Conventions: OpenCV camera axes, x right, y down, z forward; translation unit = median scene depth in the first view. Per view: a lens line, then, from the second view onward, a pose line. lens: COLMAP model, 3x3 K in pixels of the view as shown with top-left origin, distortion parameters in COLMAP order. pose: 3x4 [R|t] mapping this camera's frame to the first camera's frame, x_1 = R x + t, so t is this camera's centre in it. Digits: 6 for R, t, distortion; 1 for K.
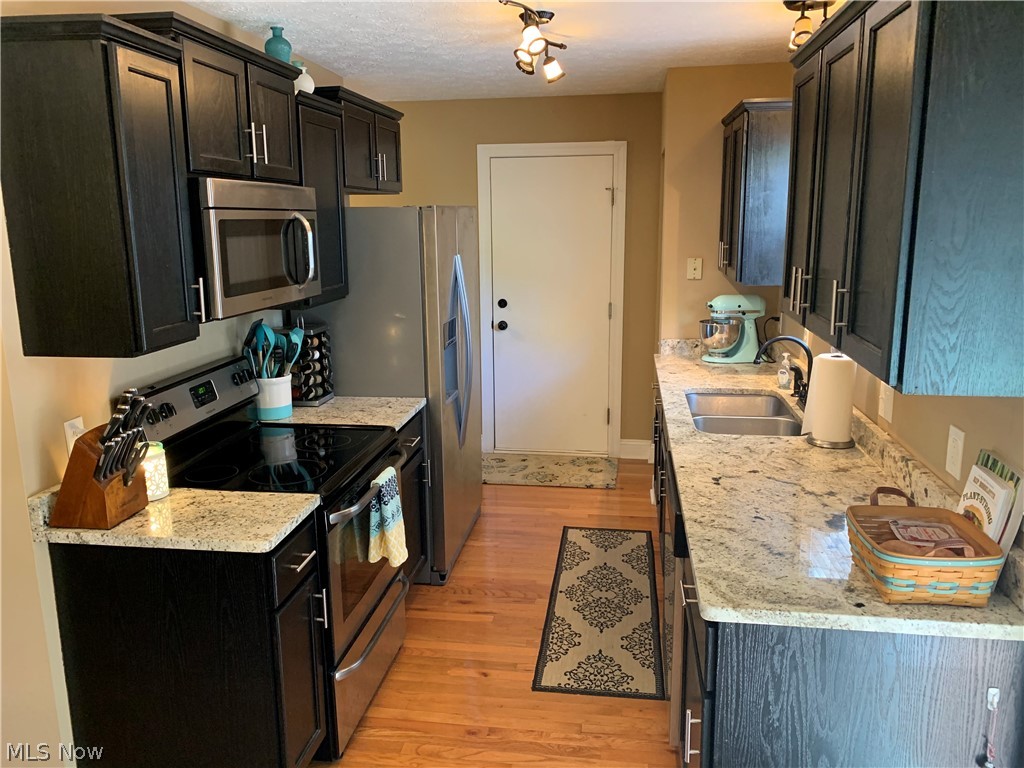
lens RADIAL K [[789.6, 0, 511.6], [0, 789.6, 381.9], [0, 0, 1]] dist [0.010510, 0.002526]
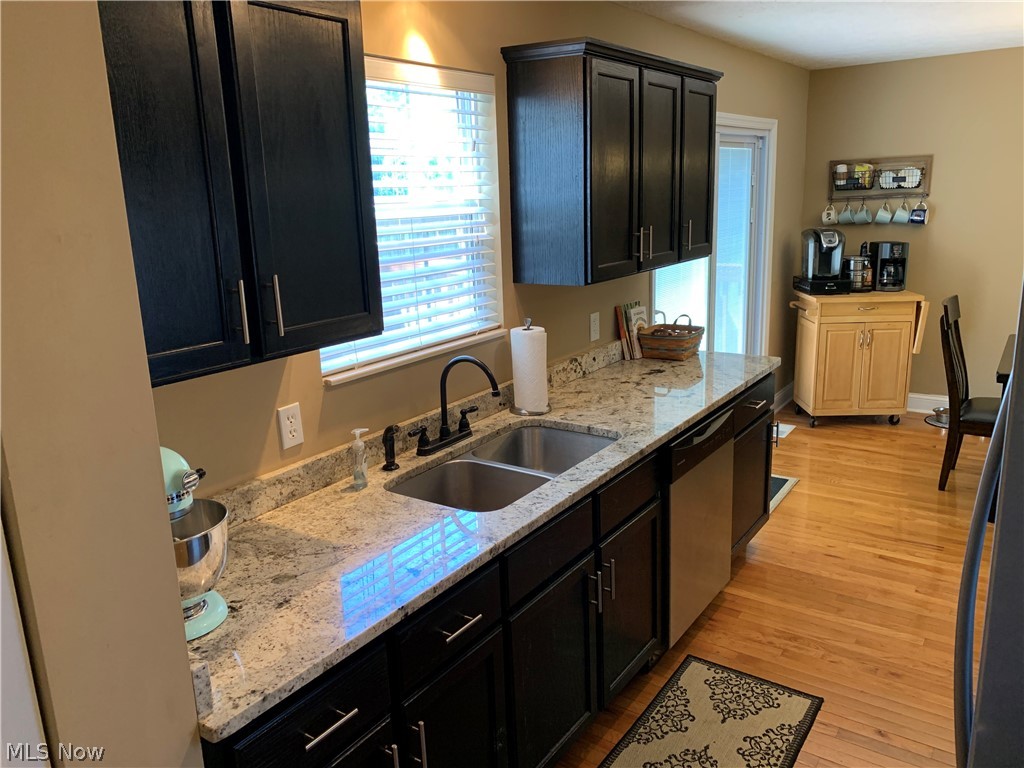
lens RADIAL K [[789.6, 0, 507.9], [0, 789.6, 381.5], [0, 0, 1]] dist [0.010510, 0.002526]
pose [[-0.894512, -0.057763, 0.443296, -0.032678], [0.140273, 0.905269, 0.401013, -0.357561], [-0.424466, 0.420894, -0.801671, 1.717319]]
